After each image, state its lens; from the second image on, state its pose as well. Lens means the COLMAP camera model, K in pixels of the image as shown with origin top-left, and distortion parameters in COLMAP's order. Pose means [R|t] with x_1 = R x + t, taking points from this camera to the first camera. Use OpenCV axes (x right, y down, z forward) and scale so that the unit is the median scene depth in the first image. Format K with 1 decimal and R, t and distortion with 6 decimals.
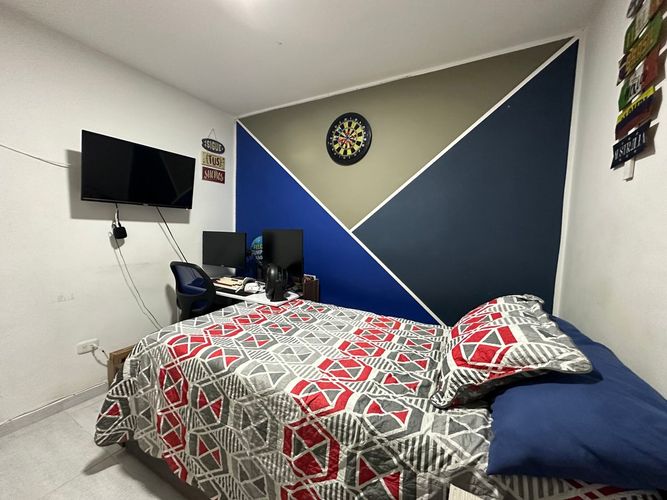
lens RADIAL K [[266.2, 0, 333.4], [0, 266.2, 250.0], [0, 0, 1]] dist [0.000150, 0.000601]
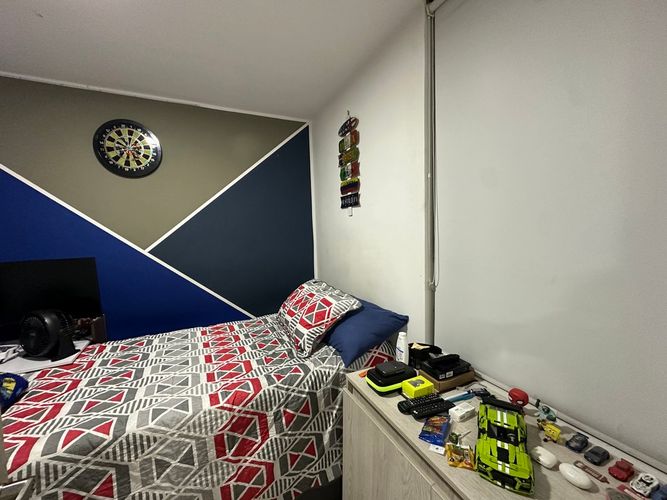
lens RADIAL K [[266.2, 0, 332.7], [0, 266.2, 250.7], [0, 0, 1]] dist [0.000150, 0.000601]
pose [[0.576596, -0.114481, 0.808969, -0.698862], [0.113973, 0.991724, 0.059109, -0.123540], [-0.809041, 0.058118, 0.584872, -0.109814]]
